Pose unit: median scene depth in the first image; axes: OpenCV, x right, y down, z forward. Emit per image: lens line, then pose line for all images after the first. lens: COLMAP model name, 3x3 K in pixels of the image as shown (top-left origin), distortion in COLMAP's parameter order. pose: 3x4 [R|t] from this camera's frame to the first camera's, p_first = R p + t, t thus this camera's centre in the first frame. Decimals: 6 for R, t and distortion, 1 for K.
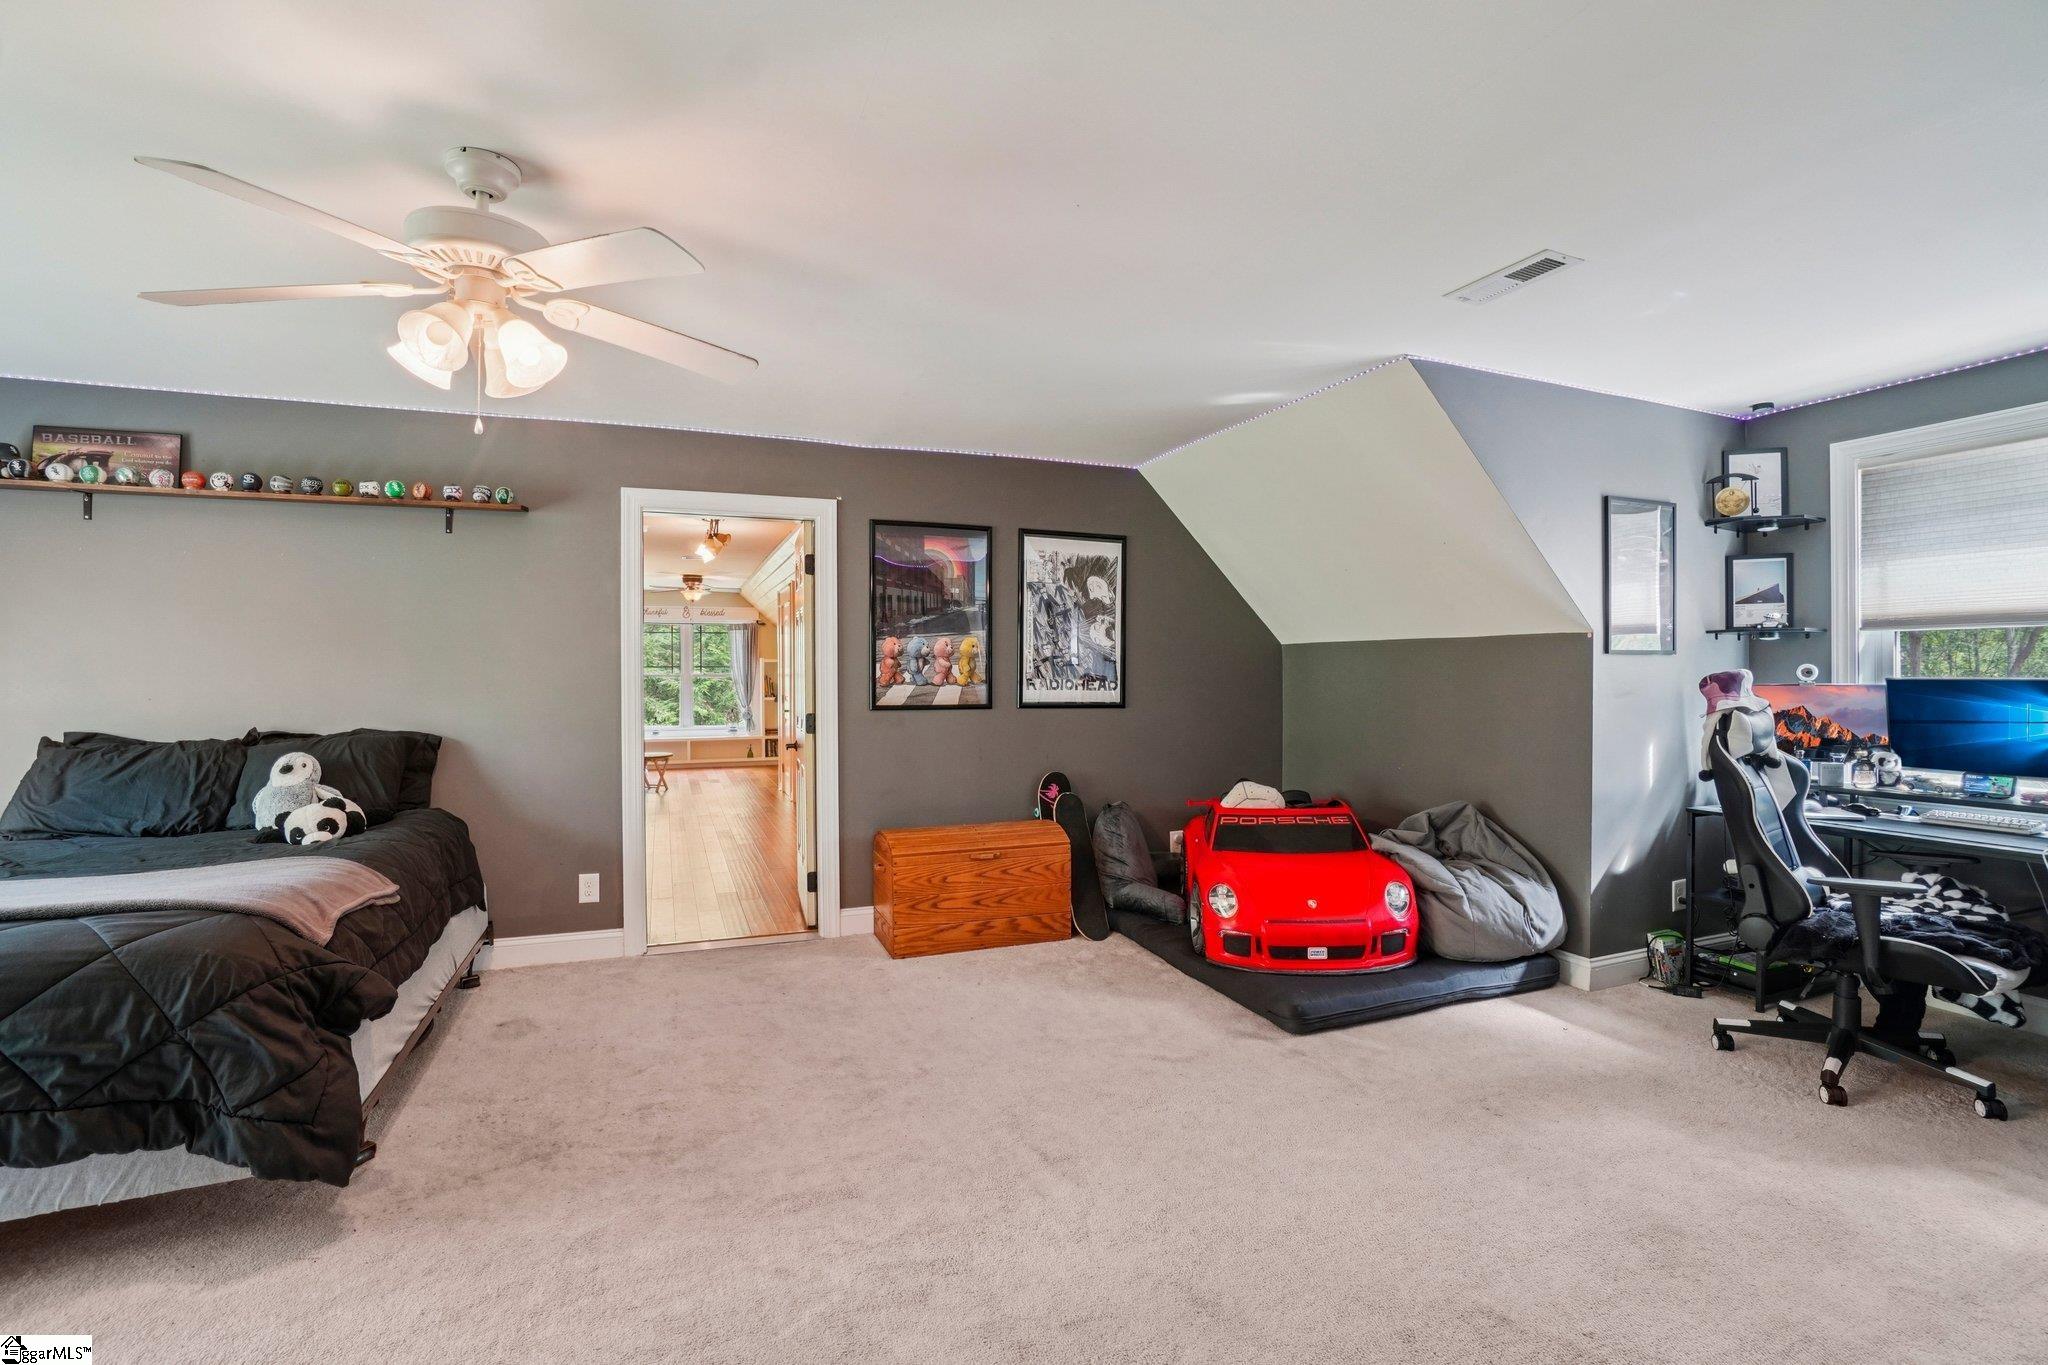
lens RADIAL K [[927.2, 0, 1015.8], [0, 927.2, 681.0], [0, 0, 1]] dist [-0.039995, 0.007647]
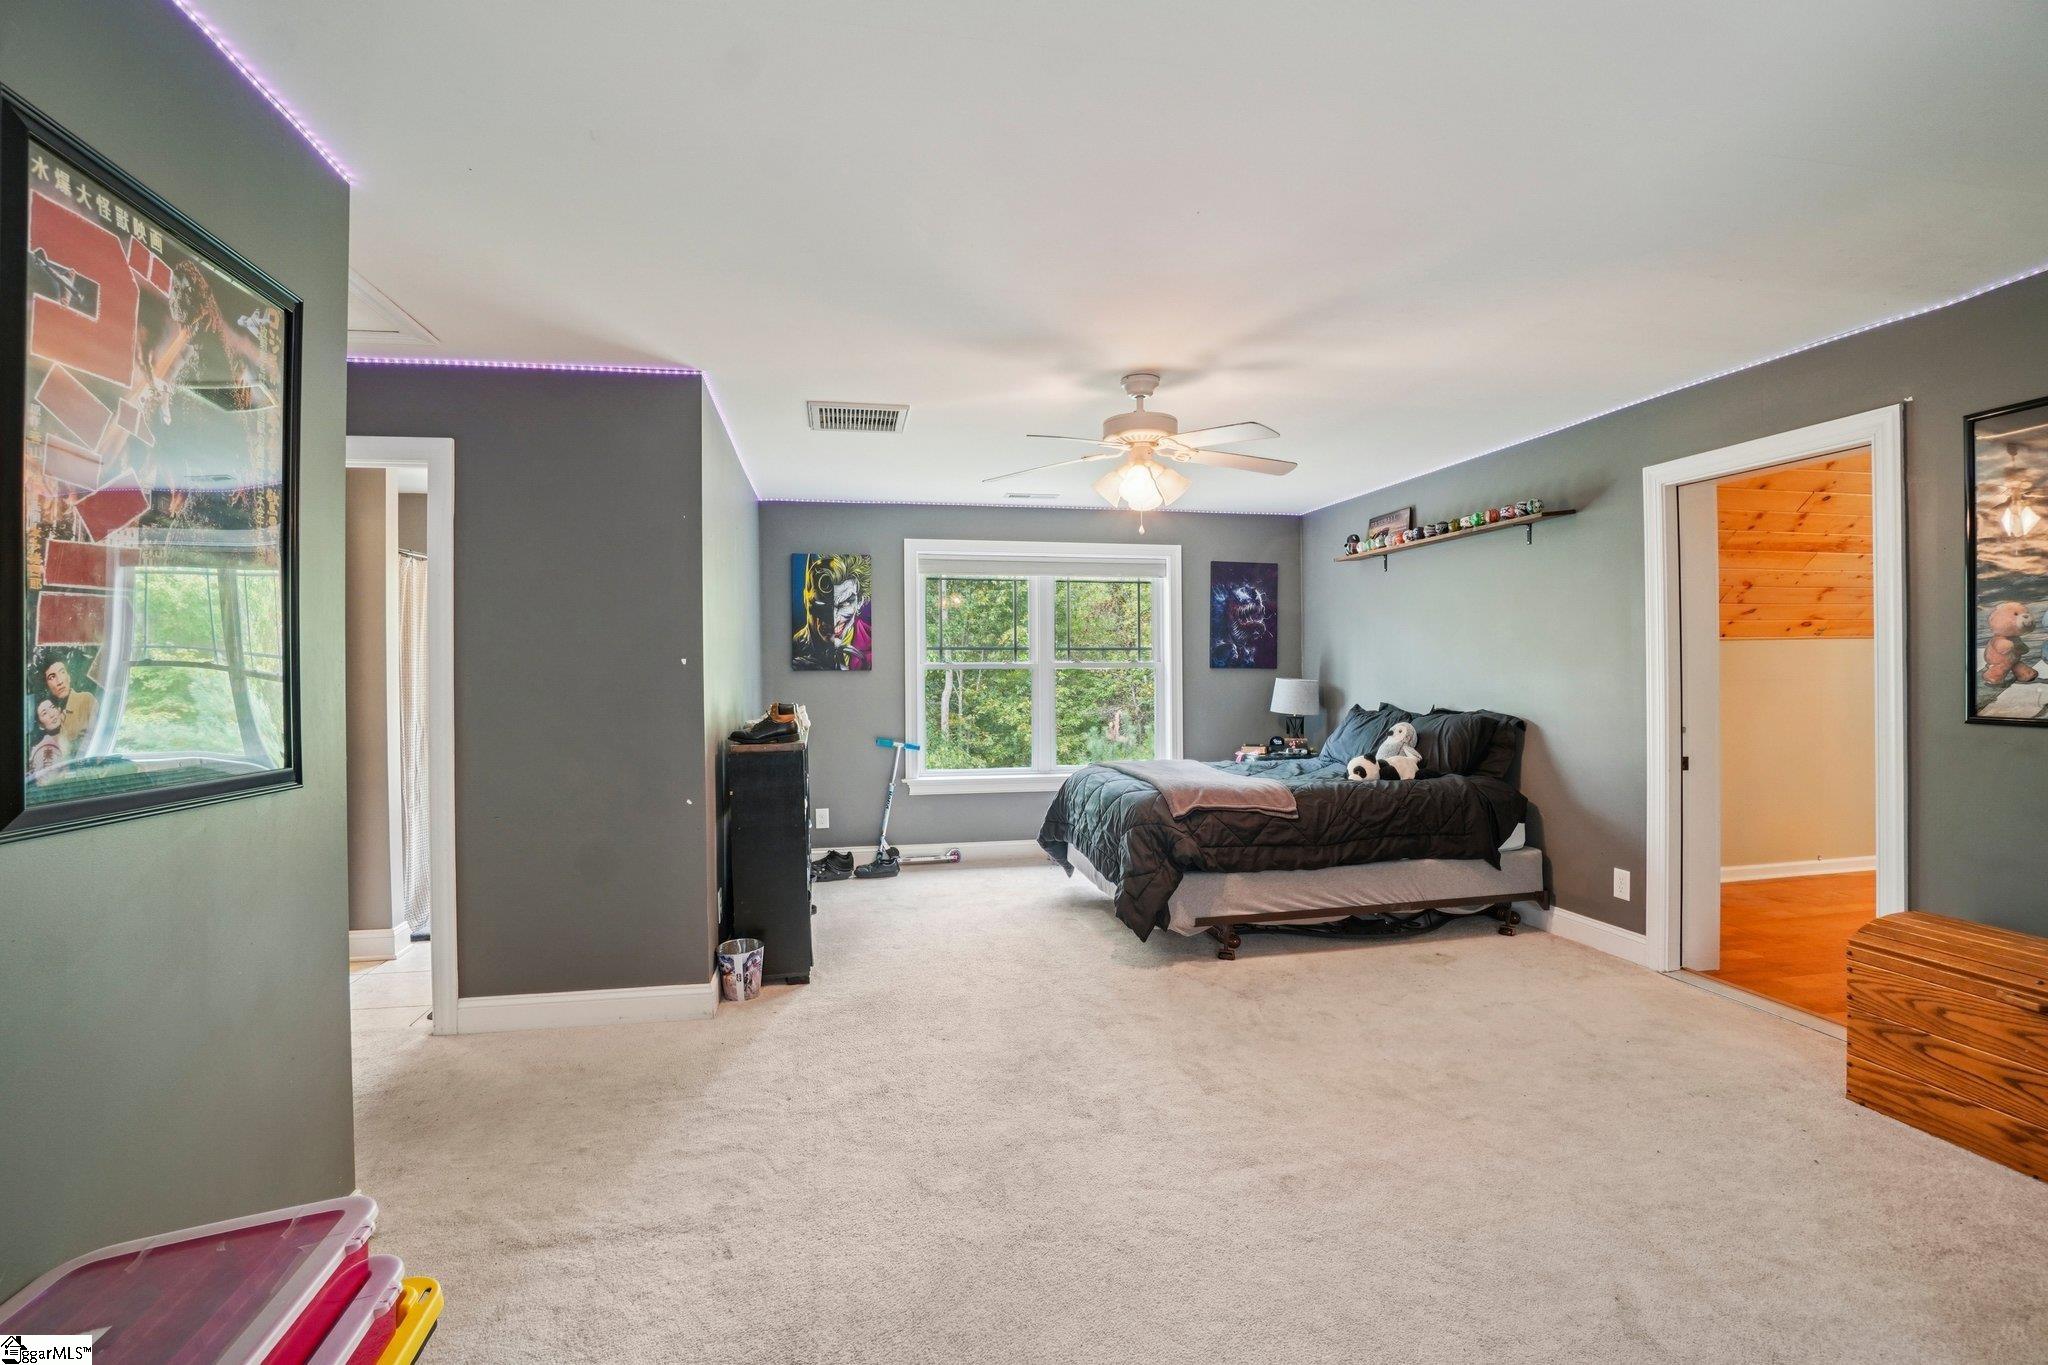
lens RADIAL K [[927.2, 0, 1020.0], [0, 927.2, 676.9], [0, 0, 1]] dist [-0.039995, 0.007647]
pose [[-0.167577, 0.011086, -0.985797, 0.538845], [-0.000361, 0.999936, 0.011306, -0.006092], [0.985859, 0.002250, -0.167562, 0.475077]]
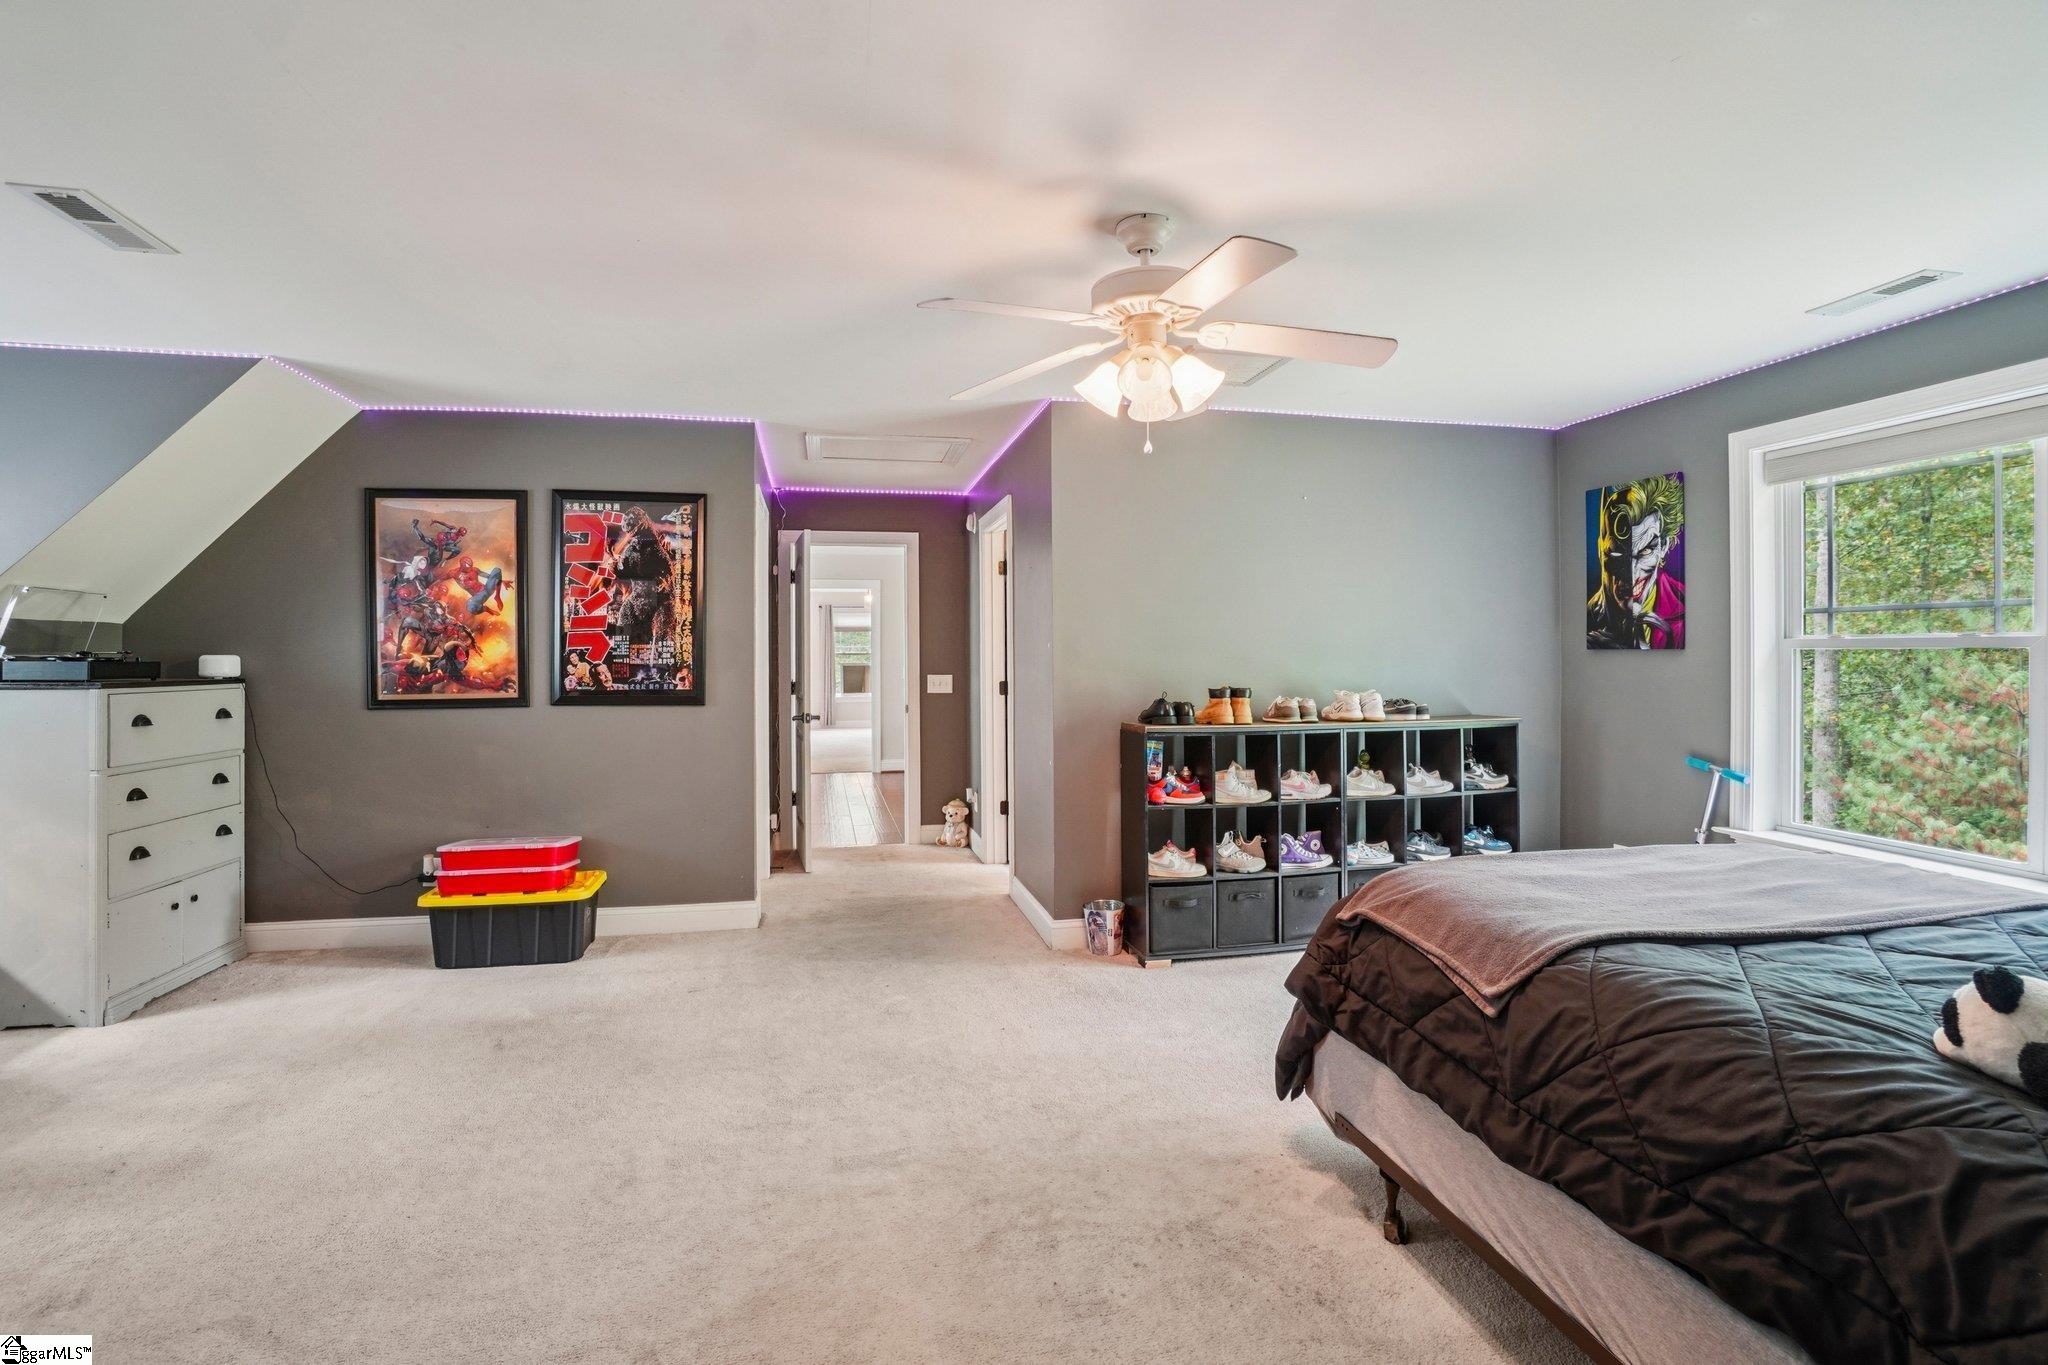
lens RADIAL K [[927.2, 0, 1013.8], [0, 927.2, 661.8], [0, 0, 1]] dist [-0.039995, 0.007647]
pose [[-0.987970, 0.008482, 0.154411, -0.269957], [0.010988, 0.999821, 0.015385, -0.008730], [-0.154253, 0.016897, -0.987887, 0.987325]]
